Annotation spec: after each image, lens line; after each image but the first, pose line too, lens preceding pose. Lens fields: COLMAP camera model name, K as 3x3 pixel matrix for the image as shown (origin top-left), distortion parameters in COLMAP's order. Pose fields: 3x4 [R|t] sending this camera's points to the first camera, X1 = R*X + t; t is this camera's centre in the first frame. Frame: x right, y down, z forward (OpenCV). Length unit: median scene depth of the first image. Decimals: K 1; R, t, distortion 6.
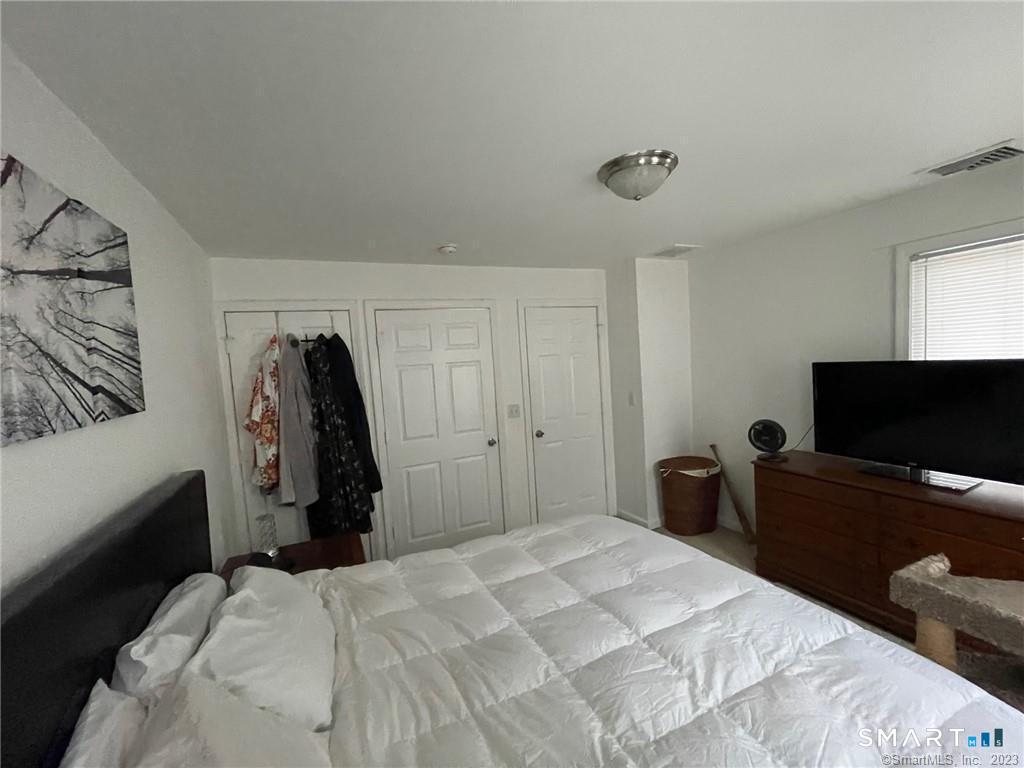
lens RADIAL K [[412.0, 0, 509.7], [0, 412.0, 381.7], [0, 0, 1]] dist [-0.005945, 0.000665]
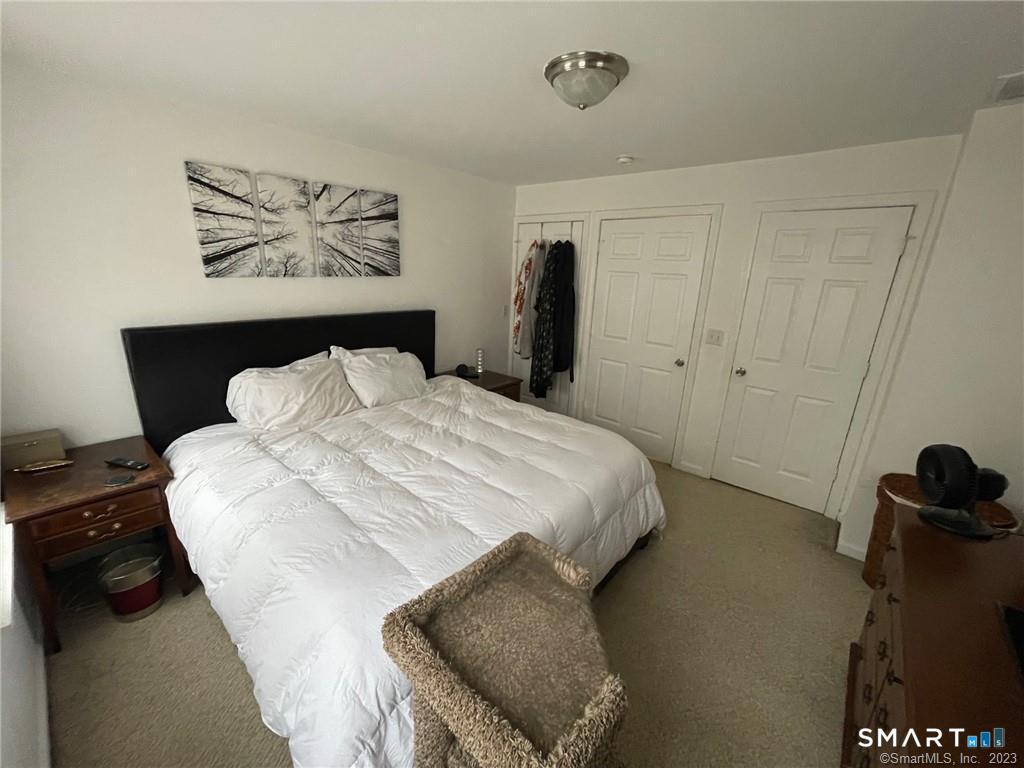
lens RADIAL K [[412.0, 0, 502.9], [0, 412.0, 381.8], [0, 0, 1]] dist [-0.005945, 0.000665]
pose [[0.401629, 0.326952, -0.855451, 1.548396], [-0.113687, 0.944674, 0.307678, -0.147565], [0.908718, -0.026319, 0.416579, 0.535035]]
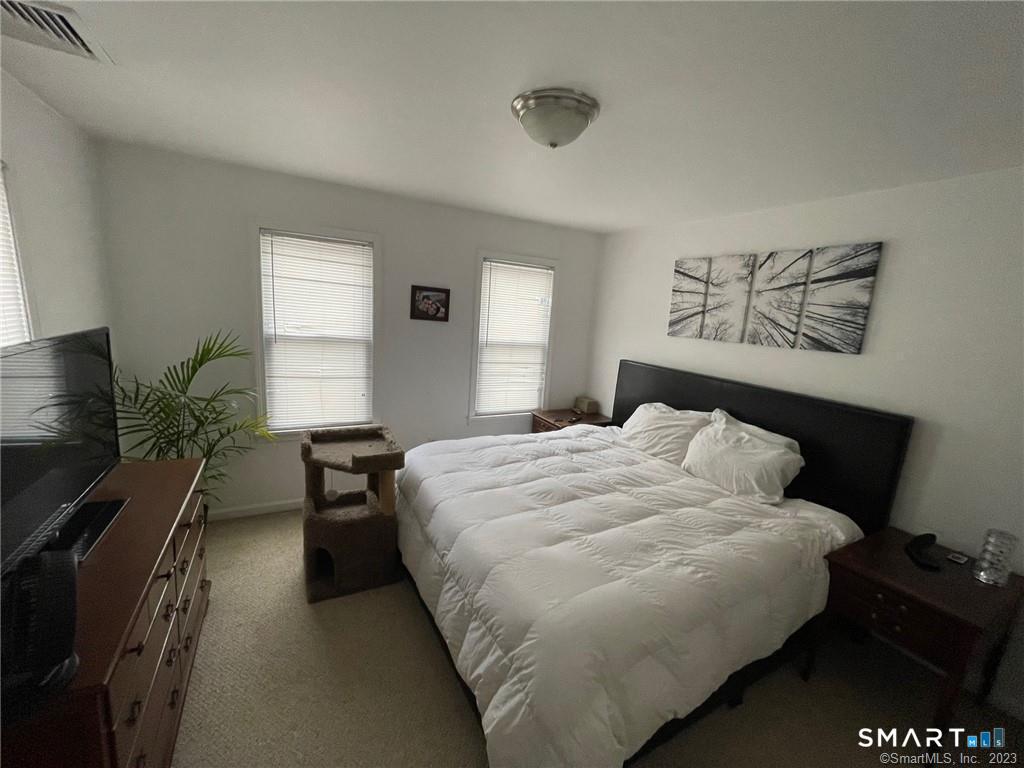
lens RADIAL K [[412.0, 0, 514.1], [0, 412.0, 383.7], [0, 0, 1]] dist [-0.005945, 0.000665]
pose [[-0.995952, 0.012580, -0.088998, 0.605457], [-0.009182, 0.970738, 0.239967, -0.192901], [0.089413, 0.239812, -0.966693, 2.456542]]
